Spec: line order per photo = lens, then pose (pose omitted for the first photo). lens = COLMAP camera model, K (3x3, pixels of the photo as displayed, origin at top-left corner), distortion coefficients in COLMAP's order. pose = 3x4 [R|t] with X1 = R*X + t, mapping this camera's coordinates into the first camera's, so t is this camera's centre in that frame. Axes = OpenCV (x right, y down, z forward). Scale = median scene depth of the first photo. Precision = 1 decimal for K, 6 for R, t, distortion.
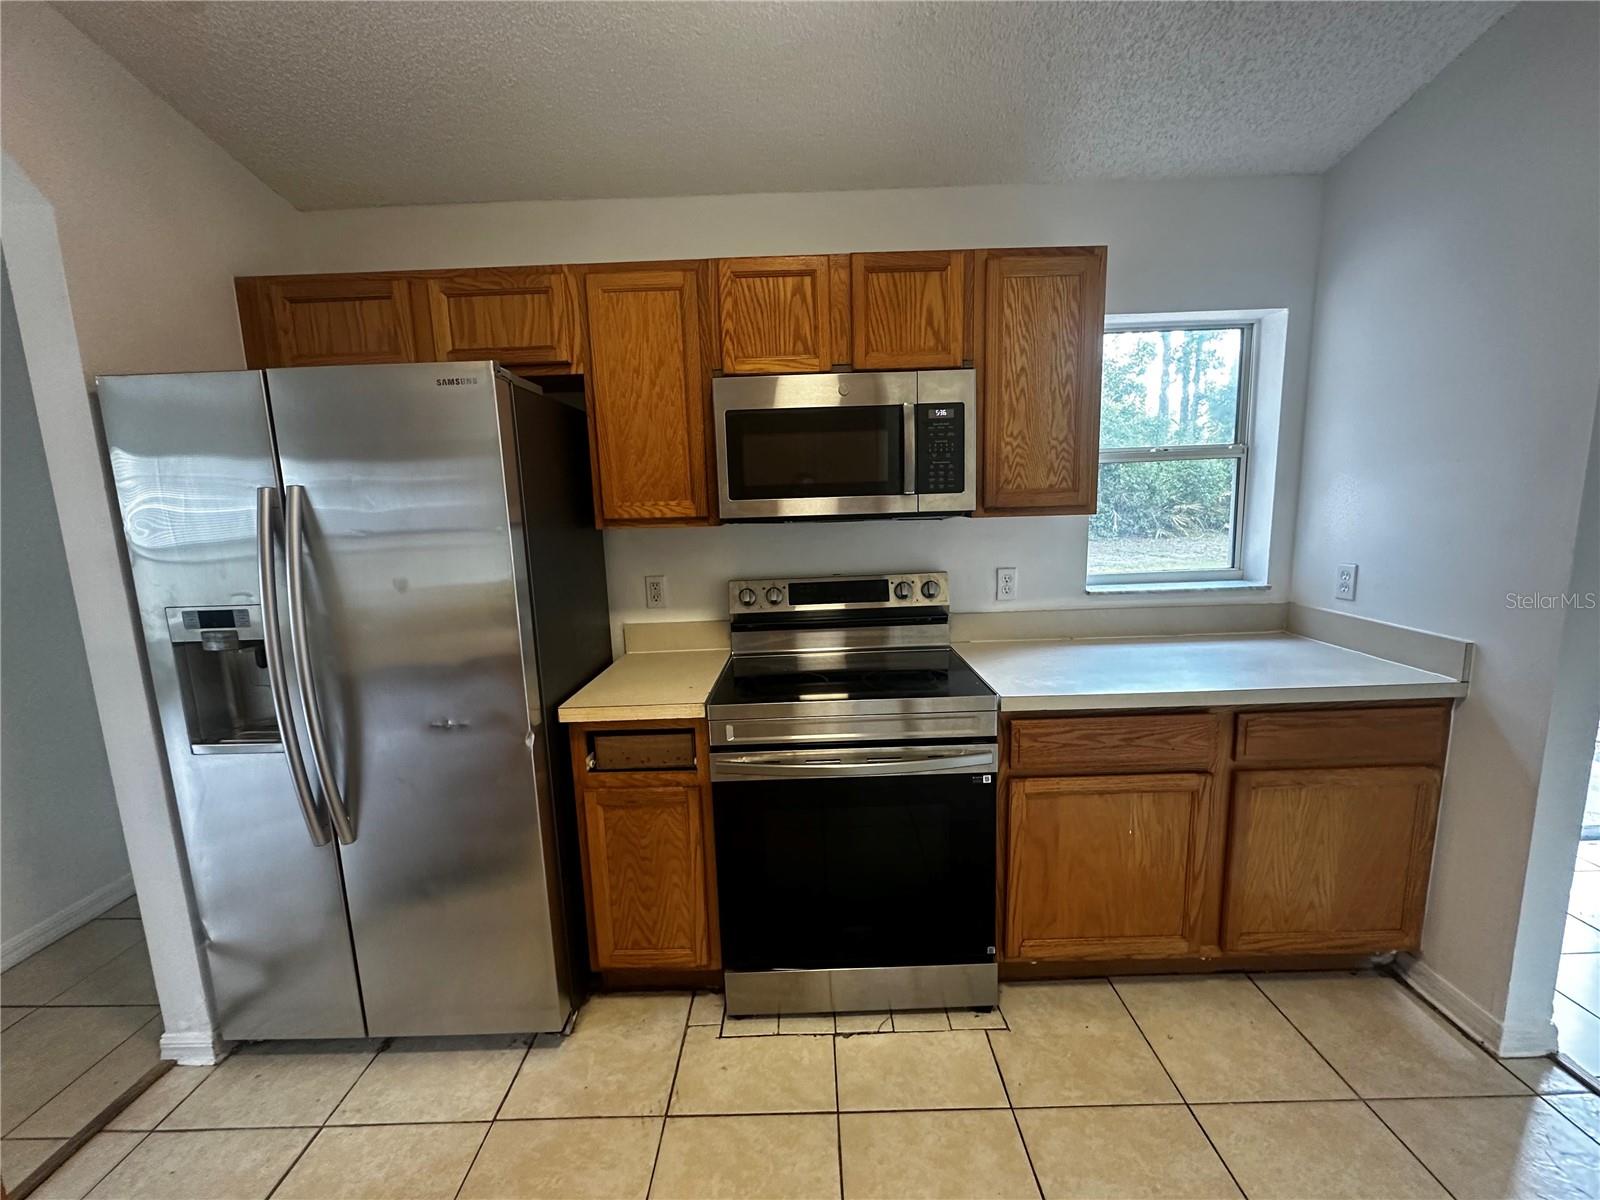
lens RADIAL K [[639.4, 0, 802.3], [0, 639.4, 596.1], [0, 0, 1]] dist [-0.002670, 0.000215]
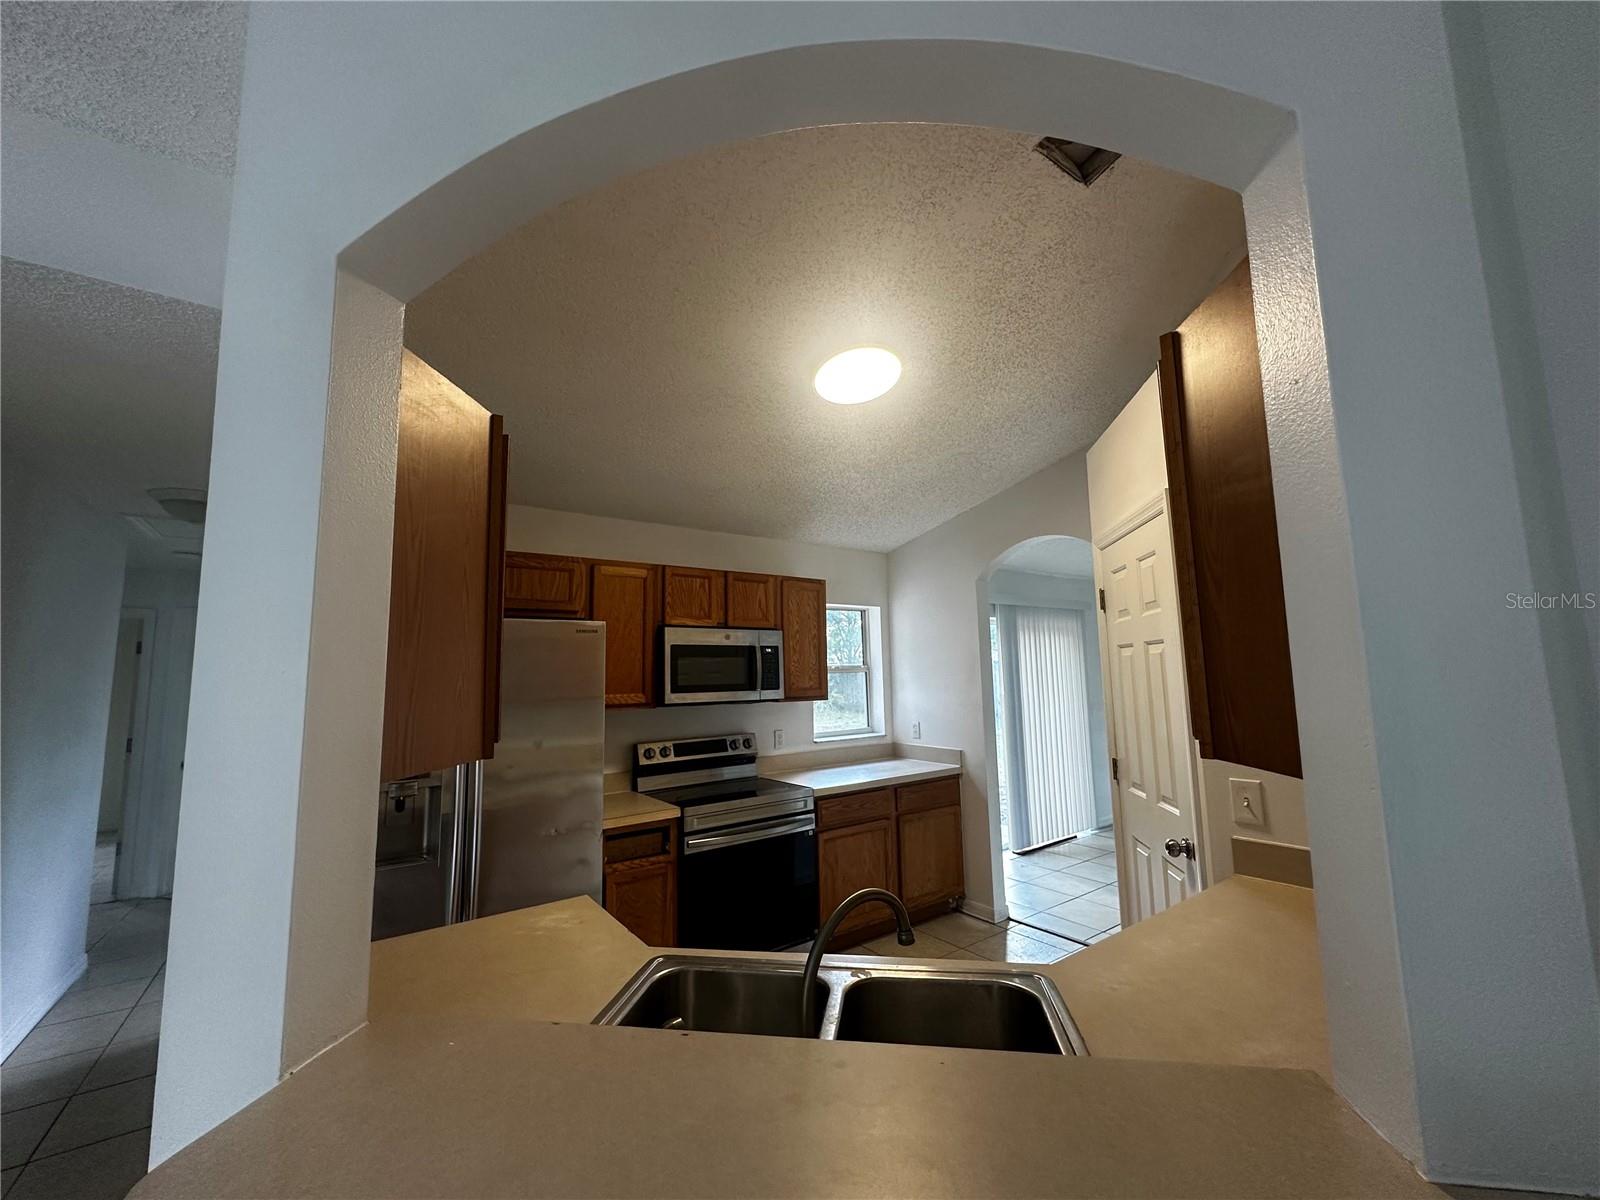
lens RADIAL K [[632.1, 0, 802.0], [0, 632.1, 604.8], [0, 0, 1]] dist [-0.000263, 0.000077]
pose [[0.807987, 0.081358, 0.583556, -0.866398], [0.084466, 0.964197, -0.251377, 0.085293], [-0.583114, 0.252400, 0.772187, -0.635080]]
